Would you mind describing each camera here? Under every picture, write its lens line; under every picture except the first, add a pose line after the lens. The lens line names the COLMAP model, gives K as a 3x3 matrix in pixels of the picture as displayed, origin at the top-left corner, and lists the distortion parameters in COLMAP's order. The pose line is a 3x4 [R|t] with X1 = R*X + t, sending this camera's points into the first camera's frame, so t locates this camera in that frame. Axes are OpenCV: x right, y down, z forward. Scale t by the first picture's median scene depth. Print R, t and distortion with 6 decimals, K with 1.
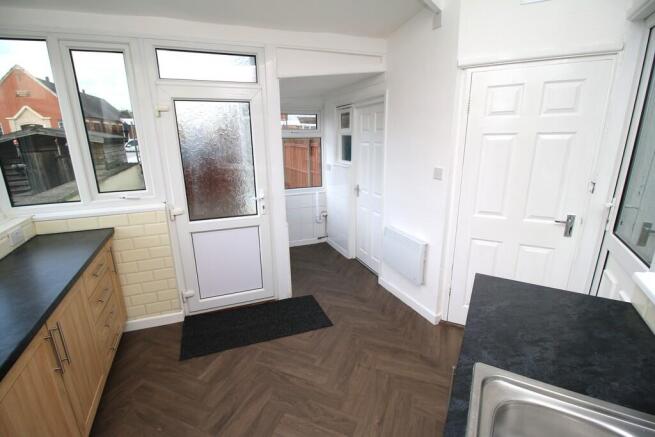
lens RADIAL K [[304.1, 0, 323.5], [0, 304.1, 216.4], [0, 0, 1]] dist [-0.009097, 0.000269]
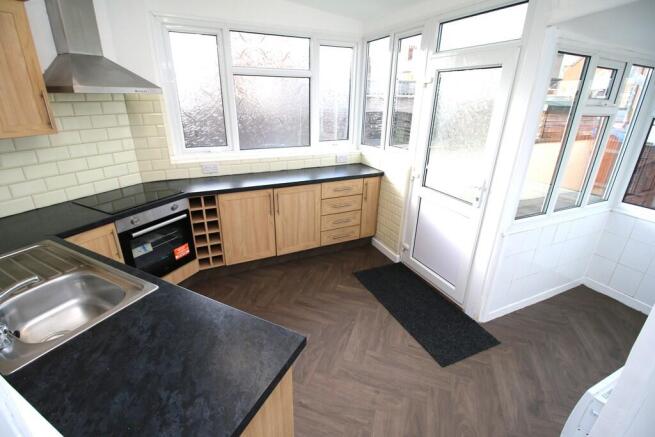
lens RADIAL K [[309.4, 0, 325.6], [0, 309.4, 219.9], [0, 0, 1]] dist [-0.012359, -0.000271]
pose [[0.040719, 0.376475, -0.925531, 0.778577], [-0.278224, 0.893936, 0.351383, -0.212997], [0.959653, 0.243197, 0.141145, 0.671264]]
